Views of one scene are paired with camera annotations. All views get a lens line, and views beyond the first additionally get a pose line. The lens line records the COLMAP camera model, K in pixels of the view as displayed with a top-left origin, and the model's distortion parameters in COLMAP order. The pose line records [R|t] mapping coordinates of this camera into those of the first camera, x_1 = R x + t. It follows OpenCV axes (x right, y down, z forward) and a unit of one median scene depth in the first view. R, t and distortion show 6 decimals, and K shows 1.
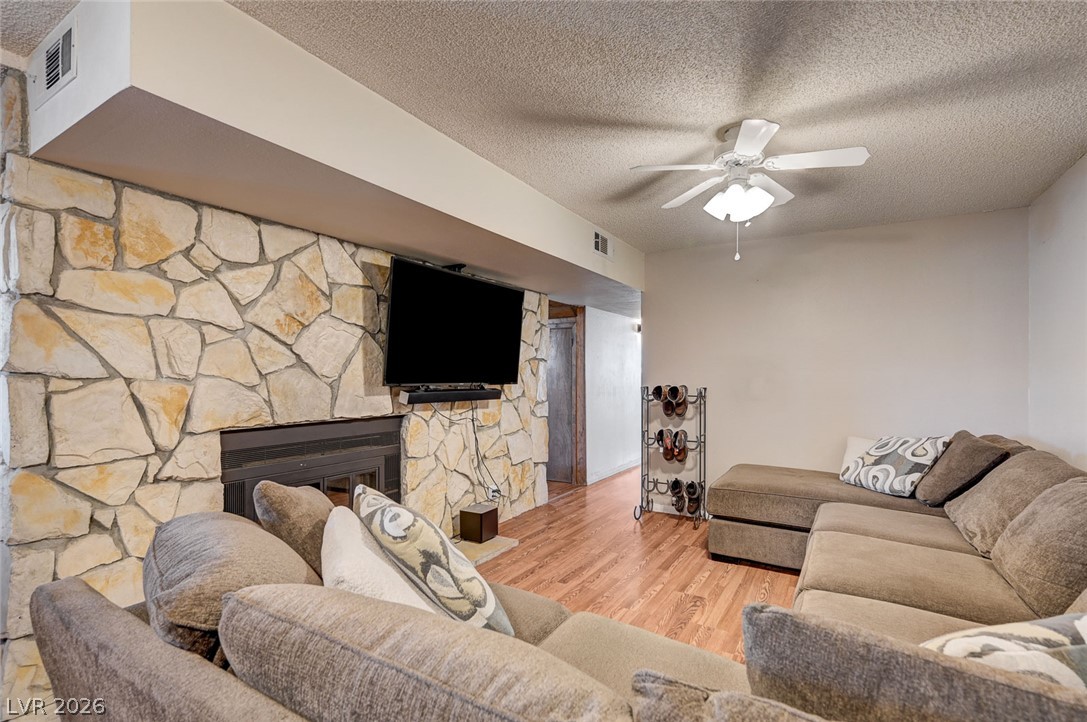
lens RADIAL K [[506.6, 0, 547.0], [0, 506.6, 372.4], [0, 0, 1]] dist [0.000915, 0.000165]
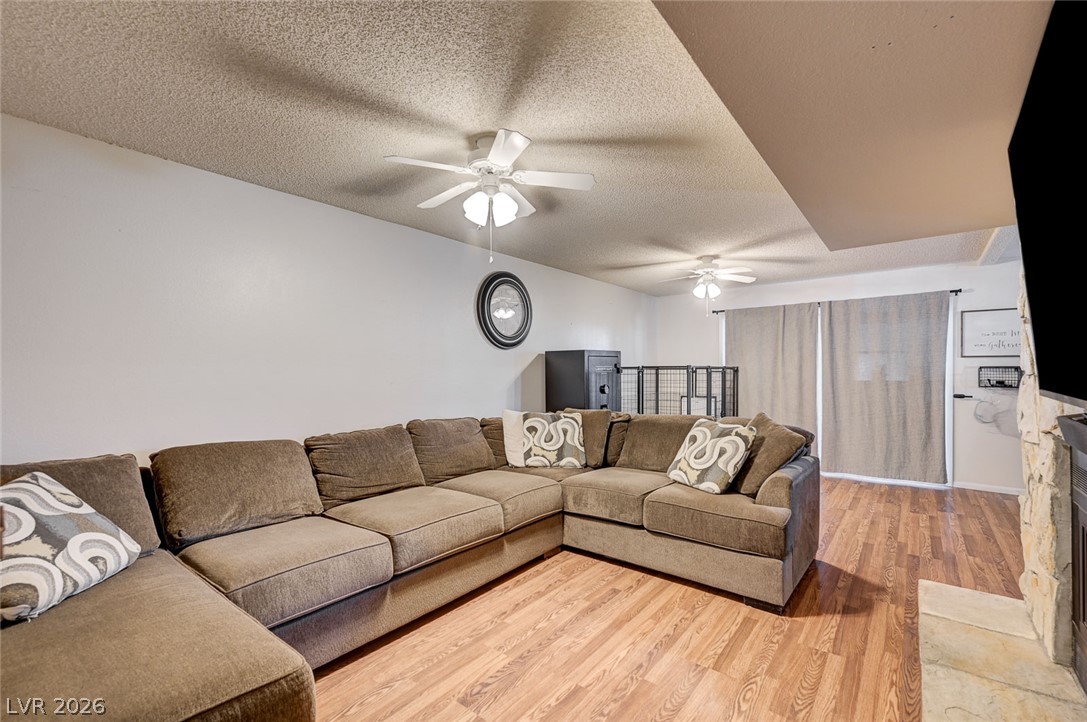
lens RADIAL K [[477.5, 0, 546.7], [0, 477.5, 372.9], [0, 0, 1]] dist [-0.000741, -0.000122]
pose [[-0.993894, -0.000143, 0.110343, 0.106116], [-0.000285, 0.999999, -0.001275, 0.008710], [-0.110343, -0.001299, -0.993893, 1.403936]]
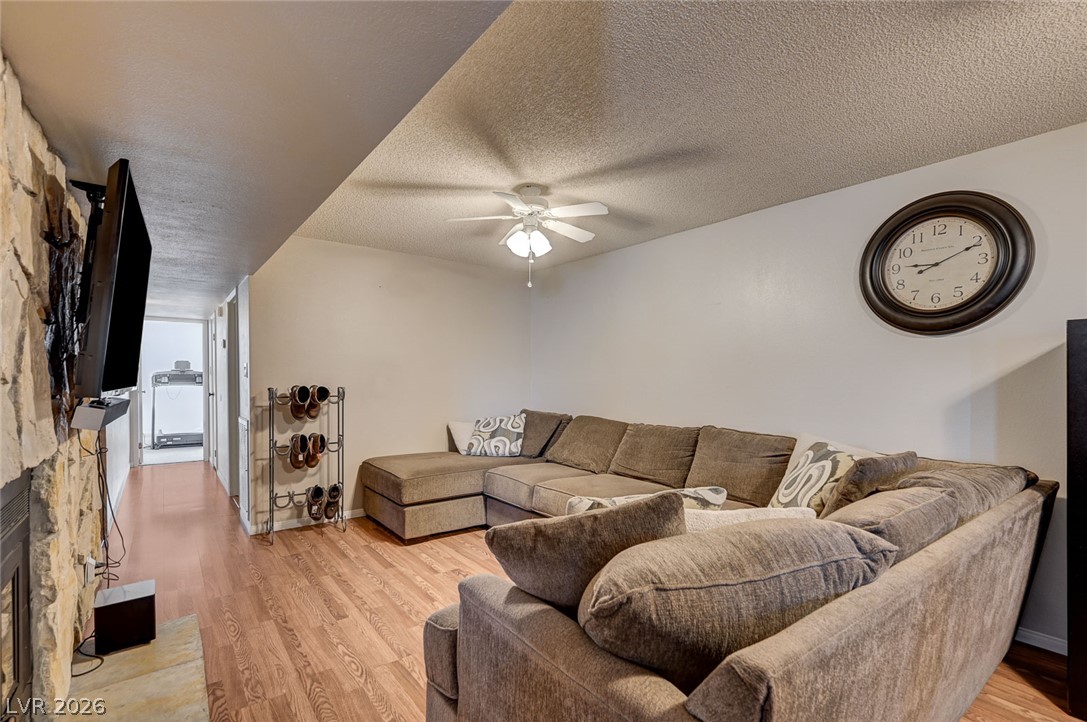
lens RADIAL K [[506.6, 0, 547.0], [0, 506.6, 372.4], [0, 0, 1]] dist [0.000915, 0.000165]
pose [[0.365764, 0.000042, 0.930708, -0.594301], [-0.002925, 0.999995, 0.001104, -0.001476], [-0.930703, -0.003126, 0.365762, 0.342472]]
